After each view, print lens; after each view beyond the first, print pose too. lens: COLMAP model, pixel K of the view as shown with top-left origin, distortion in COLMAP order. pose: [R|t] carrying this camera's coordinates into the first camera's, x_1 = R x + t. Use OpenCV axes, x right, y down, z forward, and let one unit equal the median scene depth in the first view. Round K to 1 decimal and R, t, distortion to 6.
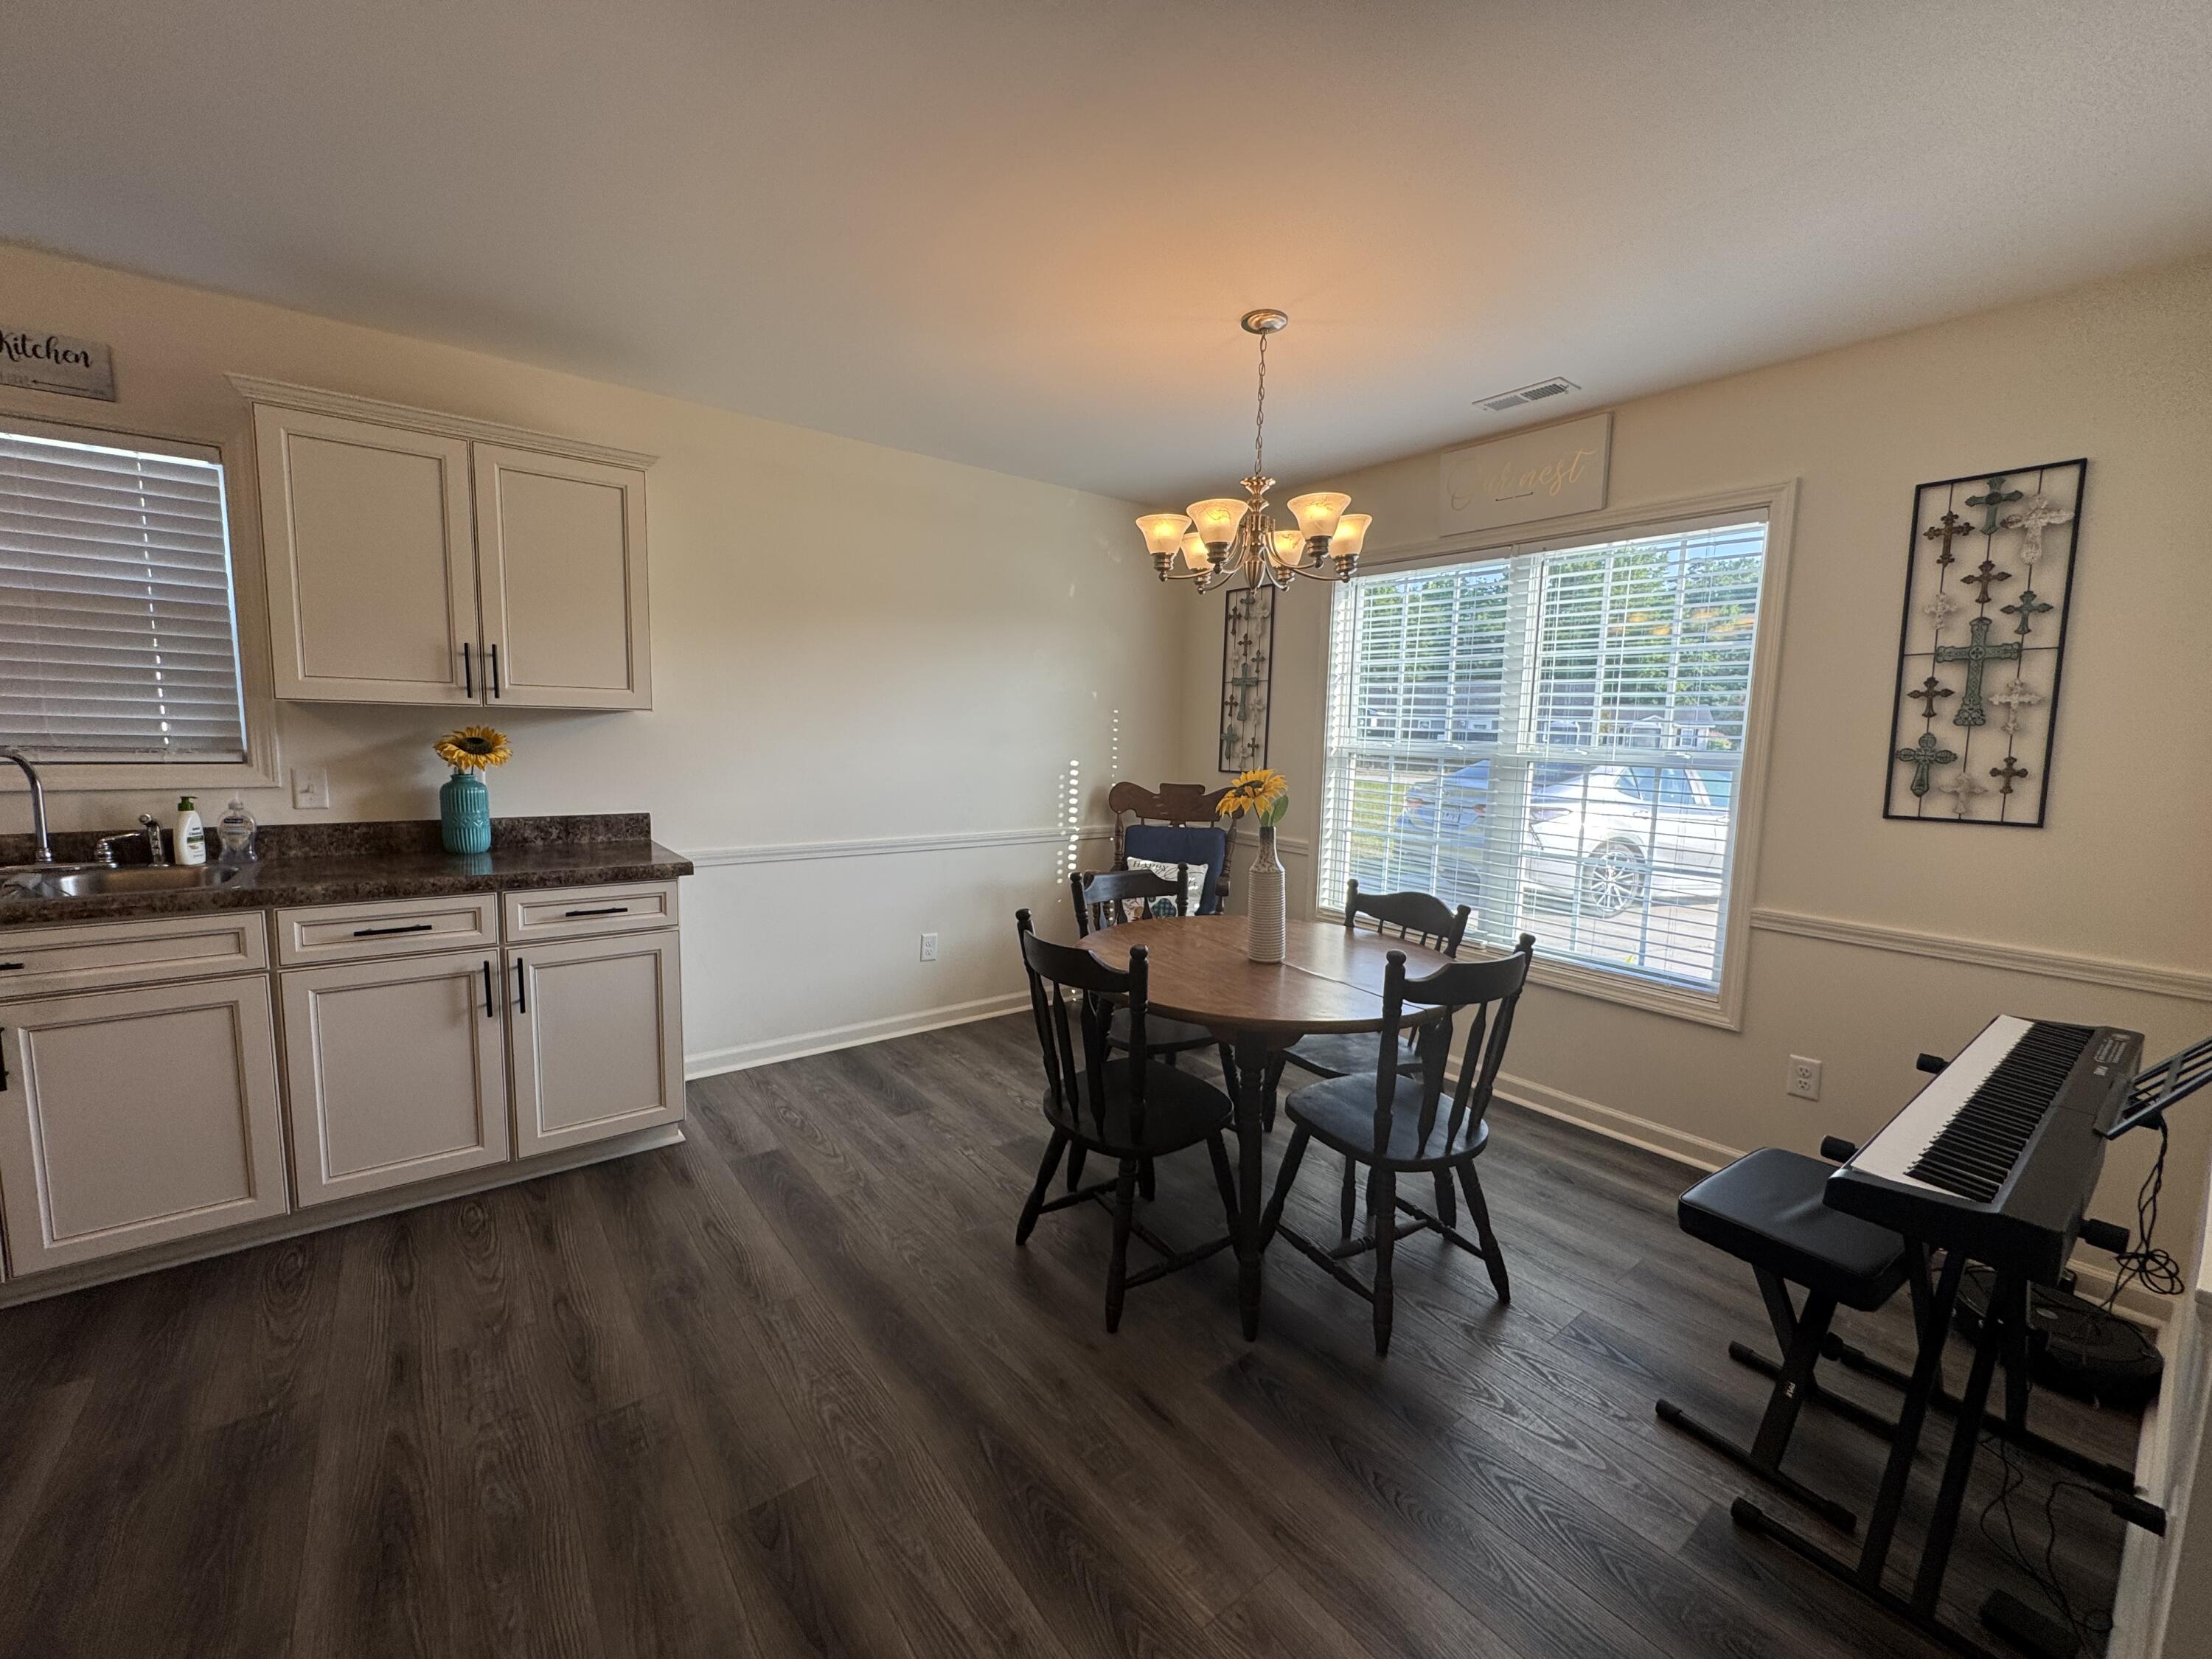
lens RADIAL K [[882.0, 0, 1106.0], [0, 882.0, 829.5], [0, 0, 1]] dist [-0.001594, -0.000126]
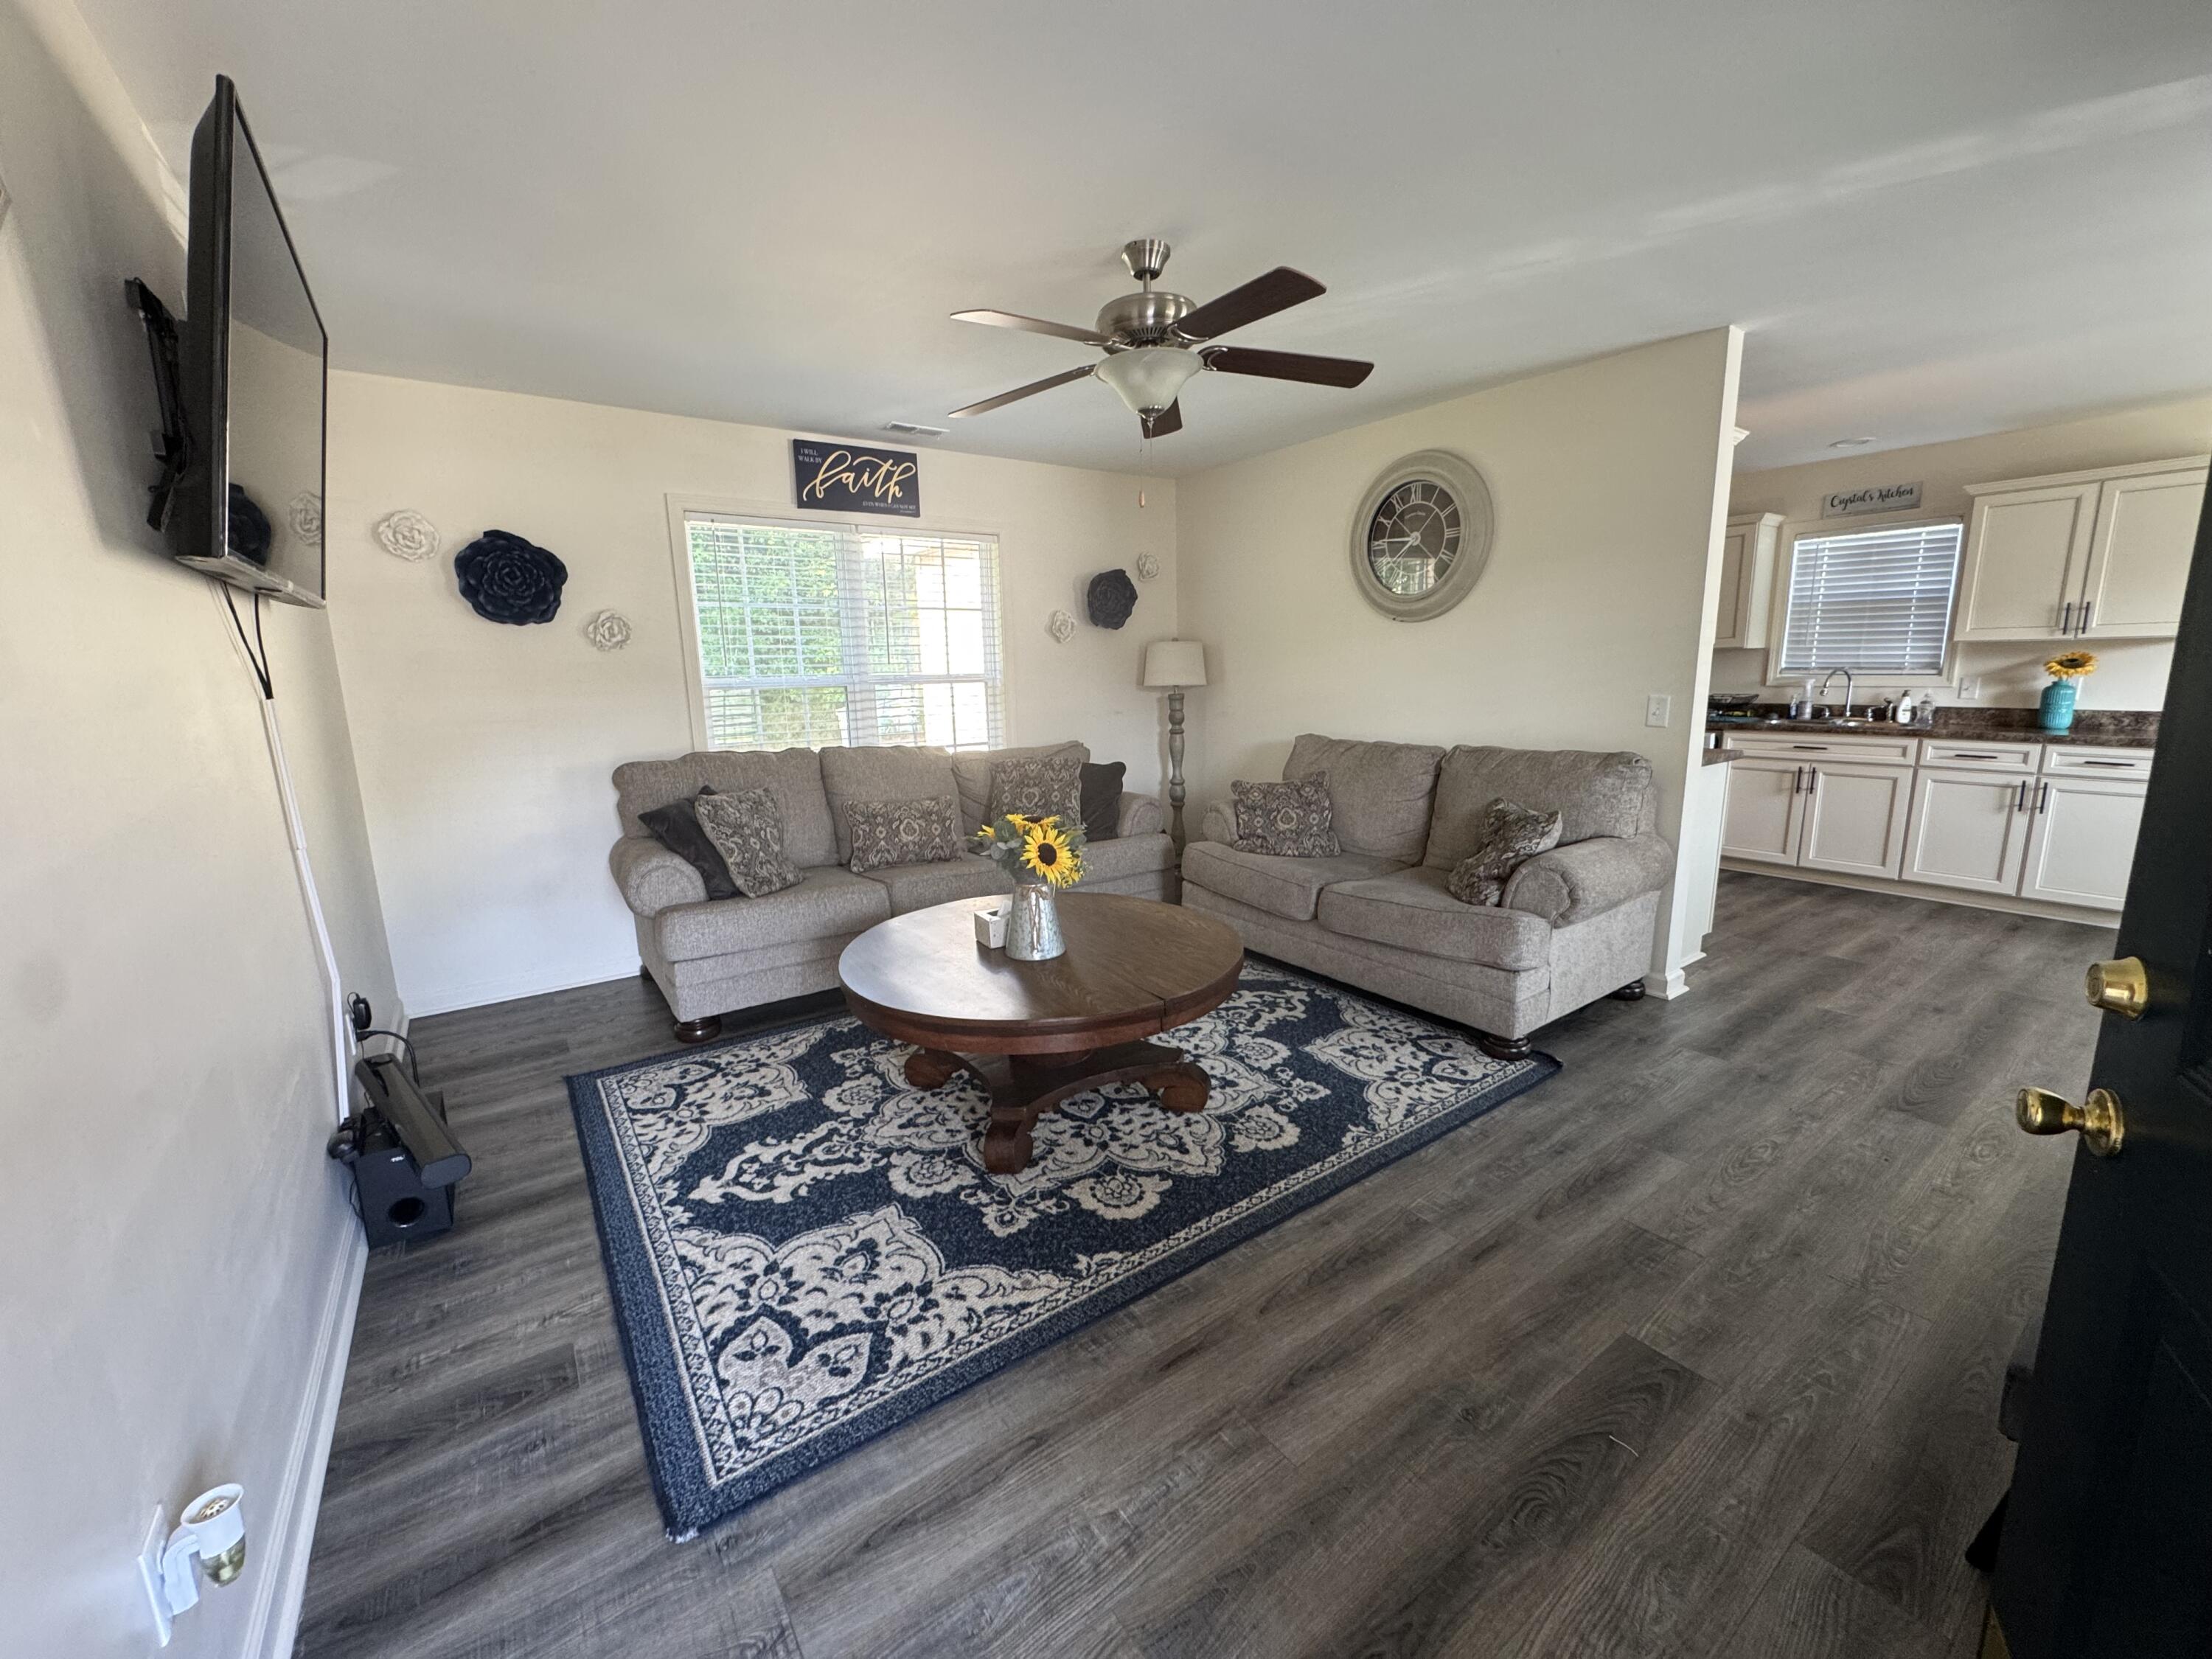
lens RADIAL K [[882.0, 0, 1106.0], [0, 882.0, 829.5], [0, 0, 1]] dist [-0.001594, -0.000126]
pose [[-0.042334, 0.157916, -0.986545, 1.141196], [-0.092598, 0.982560, 0.161251, 0.123787], [0.994803, 0.098178, -0.026973, -0.801774]]
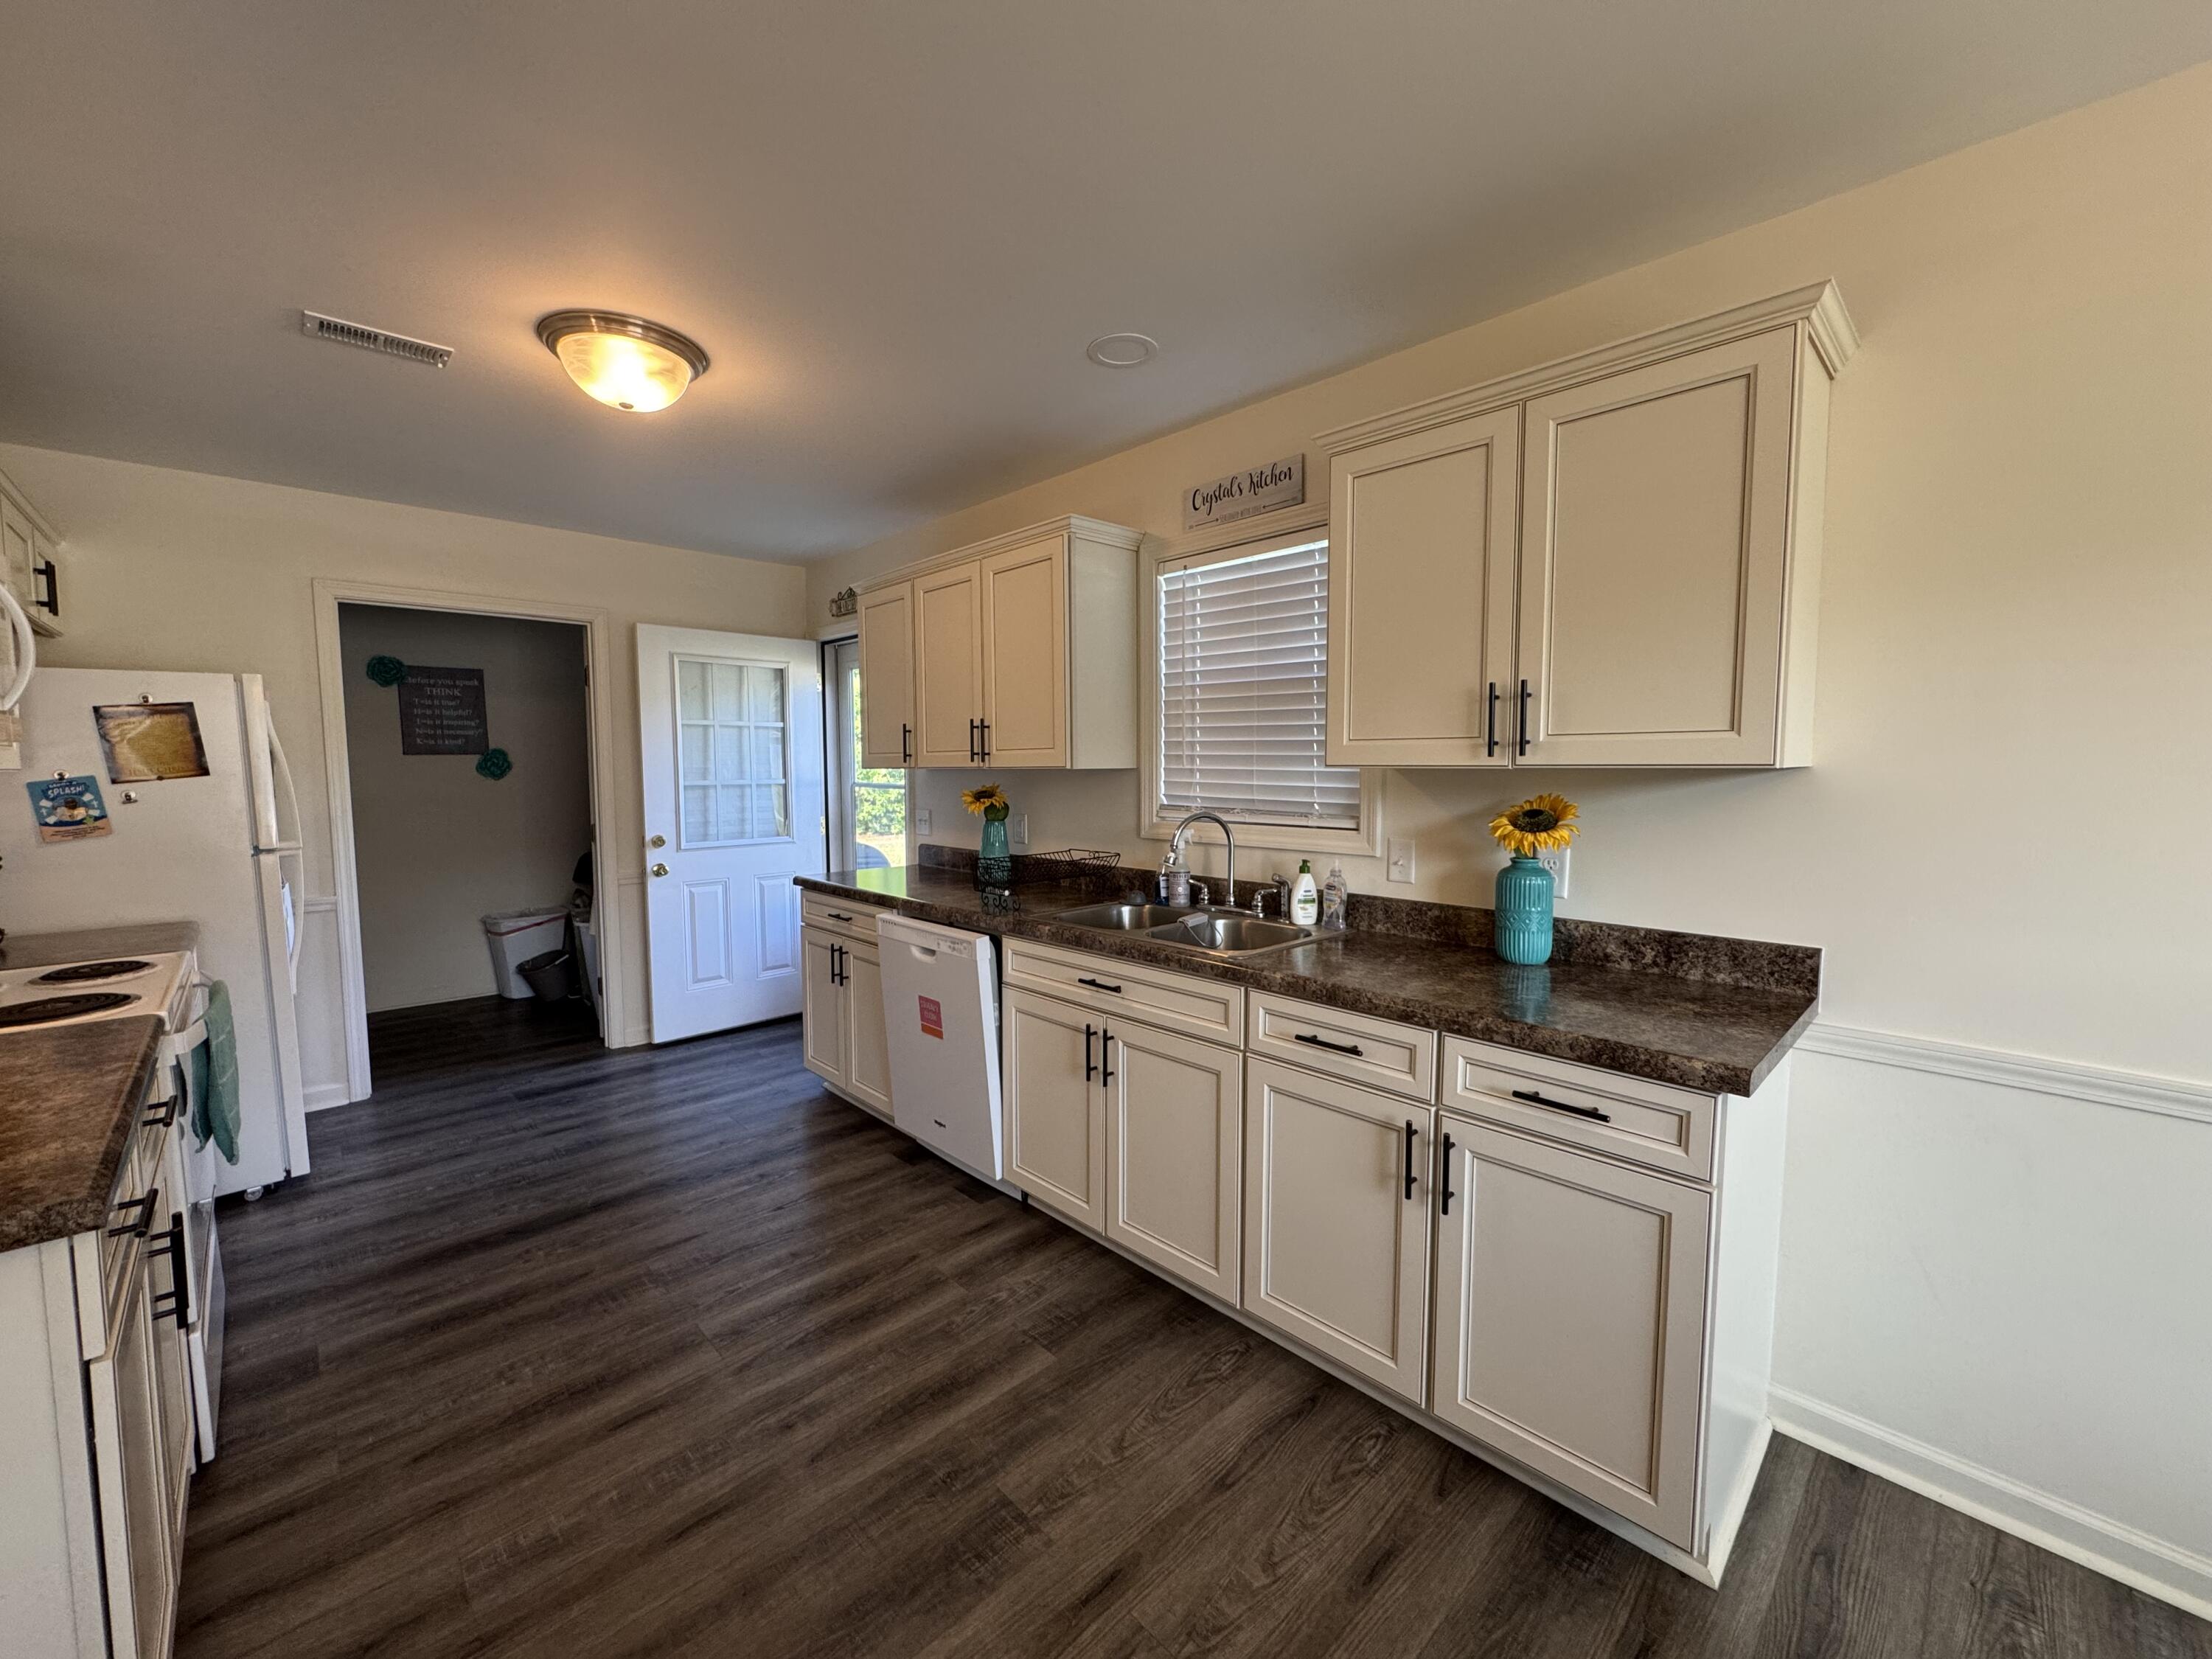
lens RADIAL K [[882.0, 0, 1106.0], [0, 882.0, 829.5], [0, 0, 1]] dist [-0.001594, -0.000126]
pose [[0.101957, 0.048933, -0.993585, -0.022206], [-0.107244, 0.993509, 0.037925, -0.083890], [0.988991, 0.102689, 0.106543, 0.619377]]
